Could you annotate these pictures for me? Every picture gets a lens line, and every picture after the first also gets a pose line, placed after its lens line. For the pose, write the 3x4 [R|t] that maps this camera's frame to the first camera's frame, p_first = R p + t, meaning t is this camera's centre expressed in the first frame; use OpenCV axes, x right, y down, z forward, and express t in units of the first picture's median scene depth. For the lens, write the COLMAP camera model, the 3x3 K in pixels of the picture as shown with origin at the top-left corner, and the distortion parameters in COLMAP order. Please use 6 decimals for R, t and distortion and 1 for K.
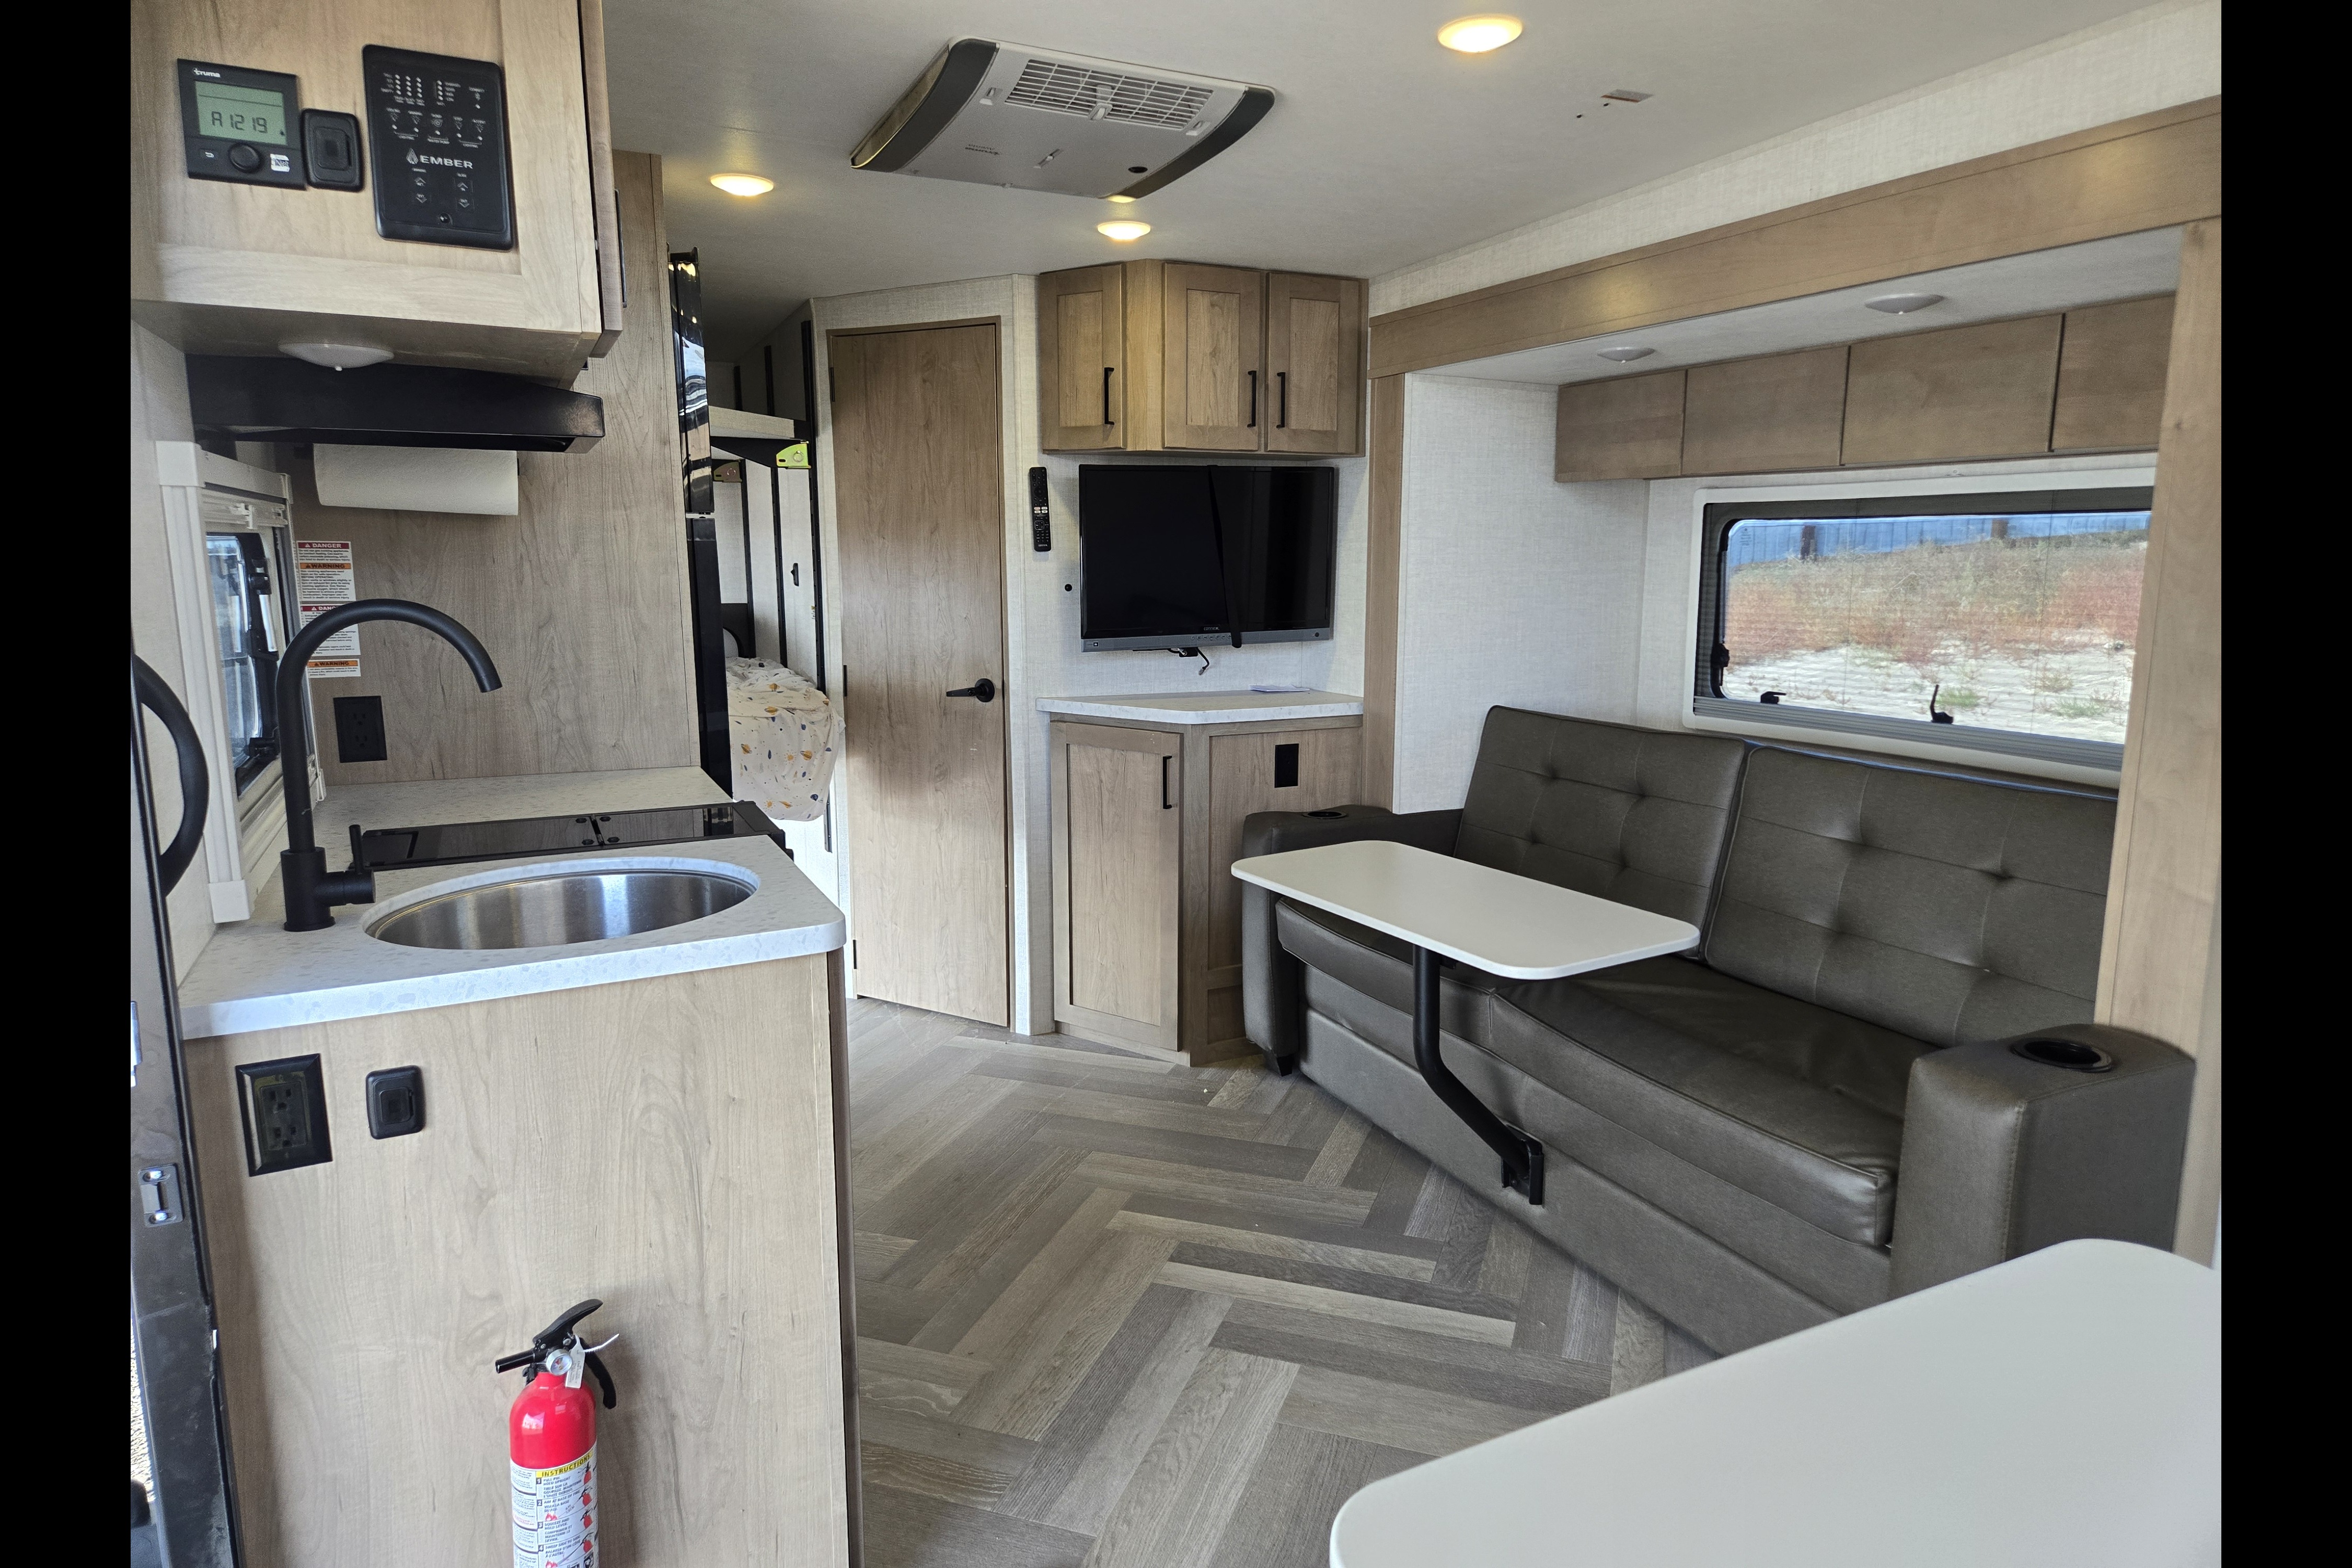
lens RADIAL K [[1390.3, 0, 1175.5], [0, 1390.3, 772.6], [0, 0, 1]] dist [0.068782, -0.063968]
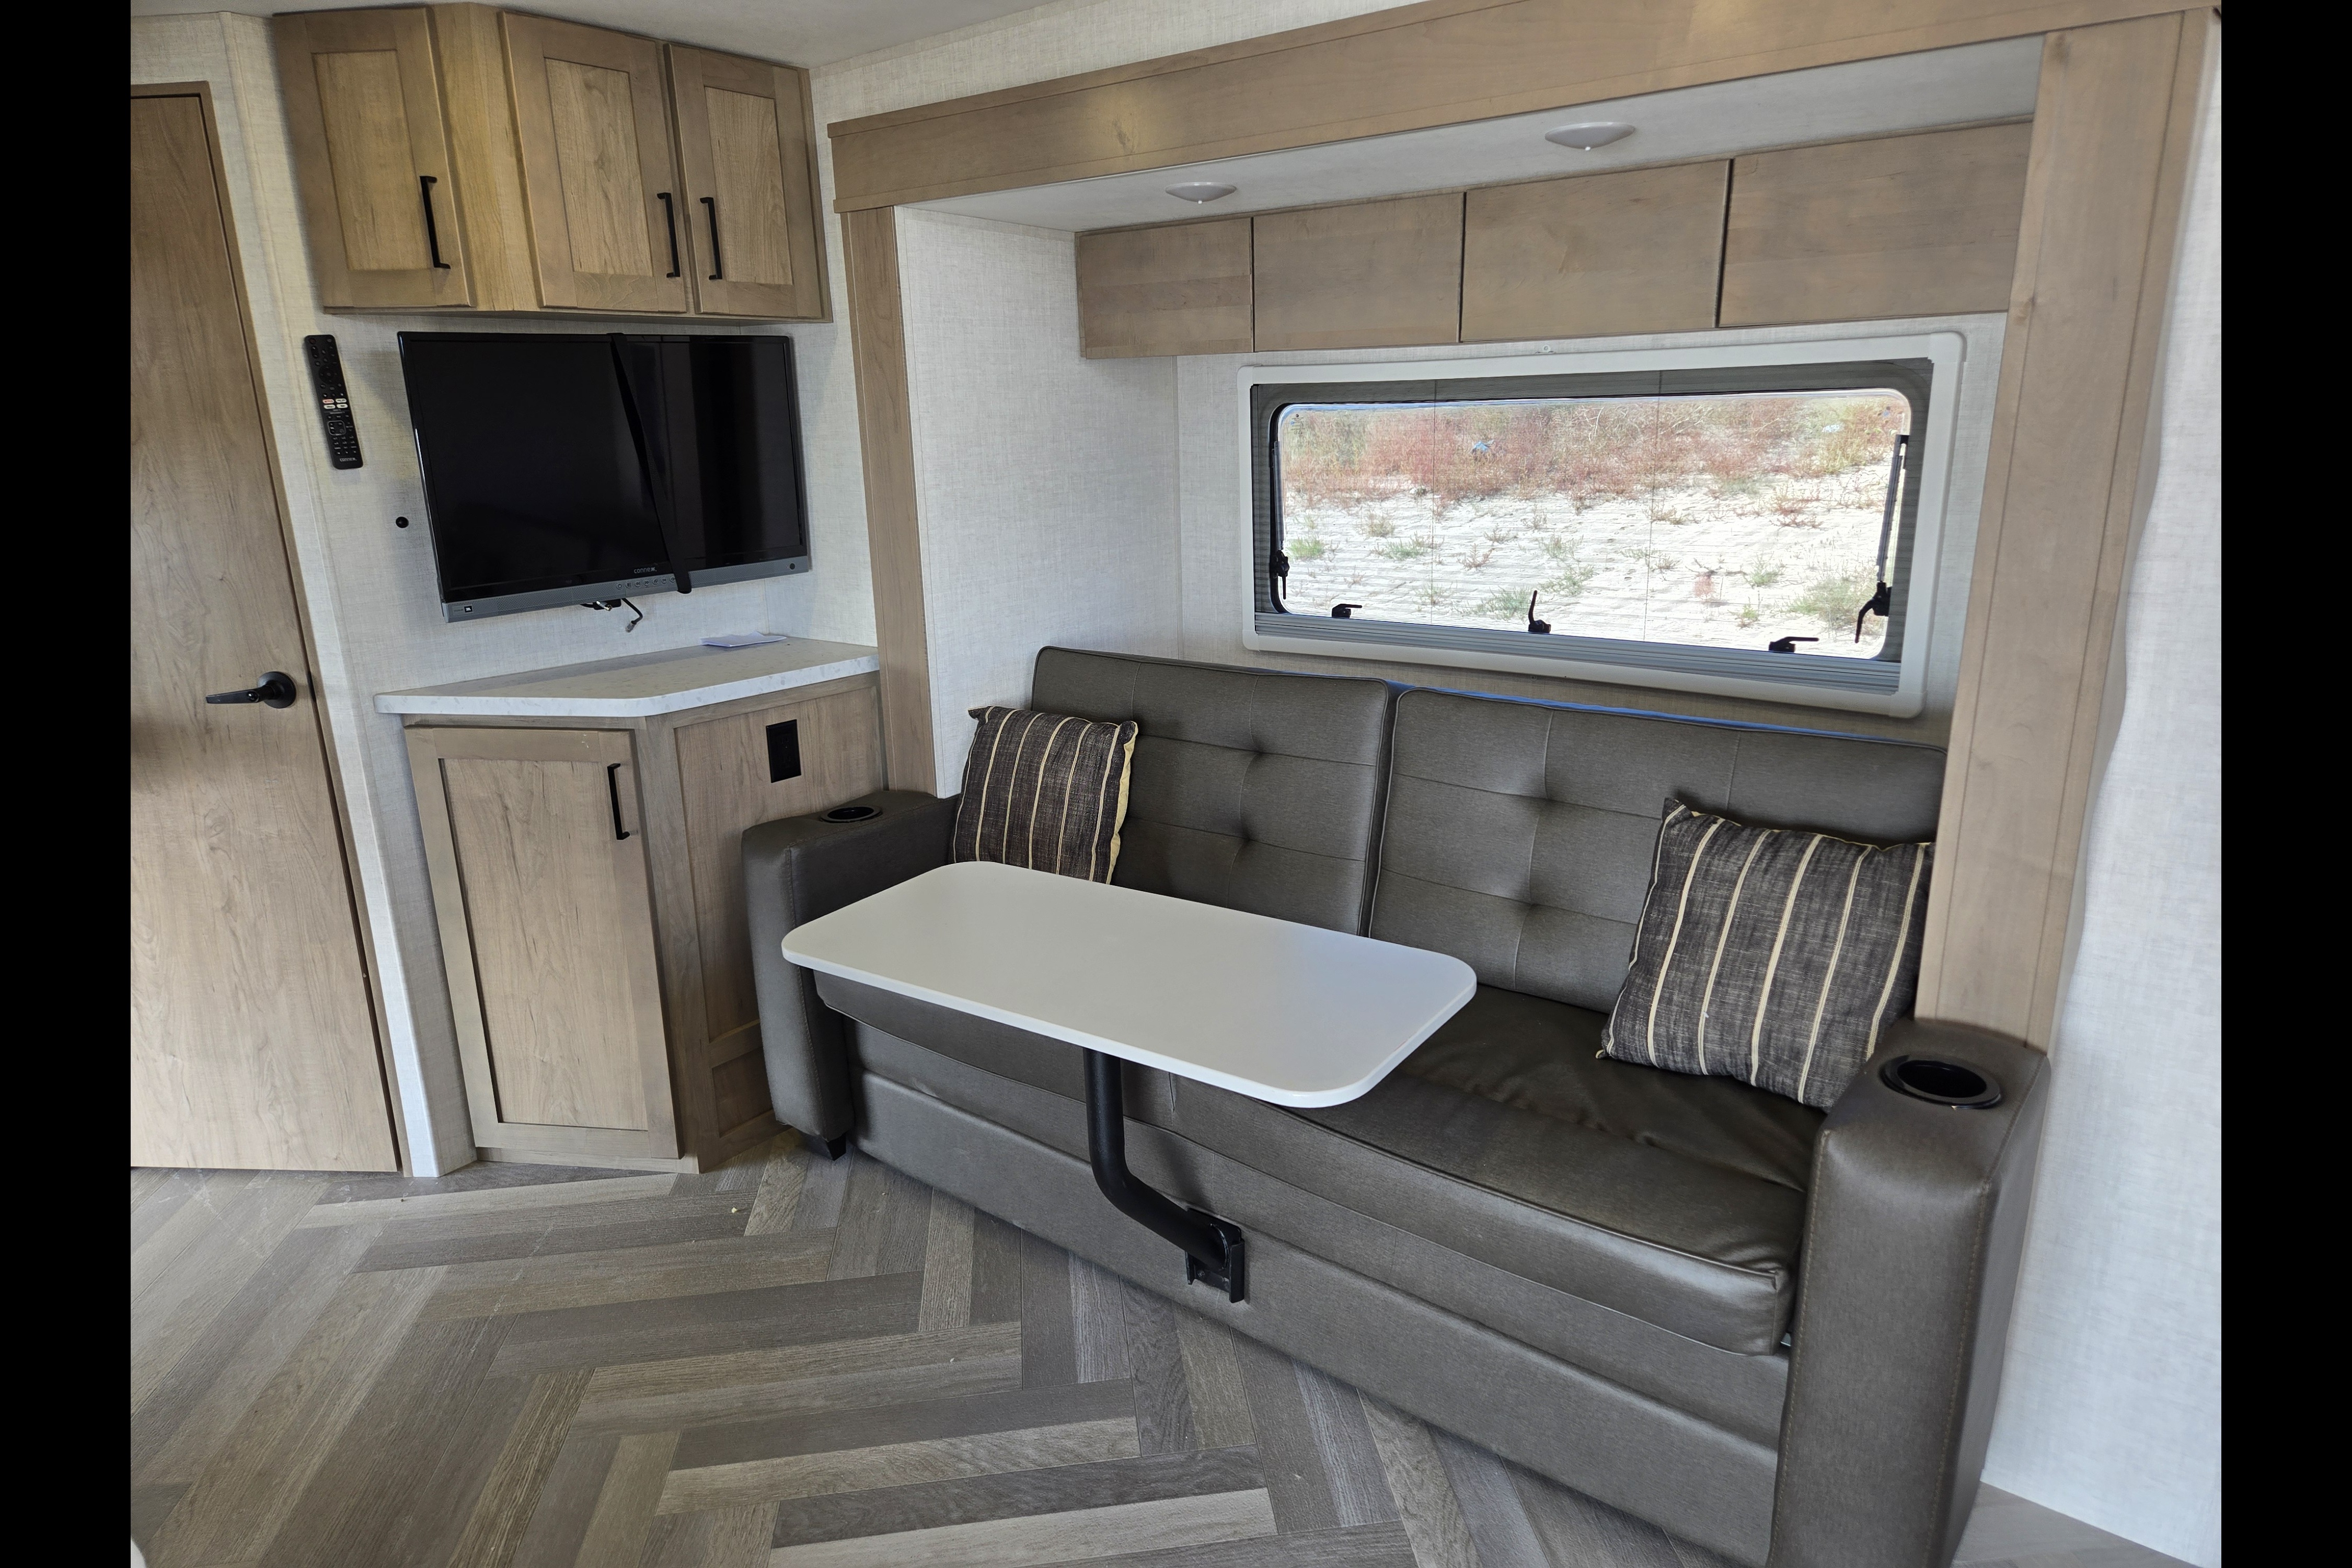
lens RADIAL K [[1390.3, 0, 1175.5], [0, 1390.3, 772.6], [0, 0, 1]] dist [0.068782, -0.063968]
pose [[0.893693, -0.137286, 0.427159, -0.055086], [0.094965, 0.988347, 0.118963, -0.064859], [-0.438513, -0.065751, 0.896316, 0.251062]]
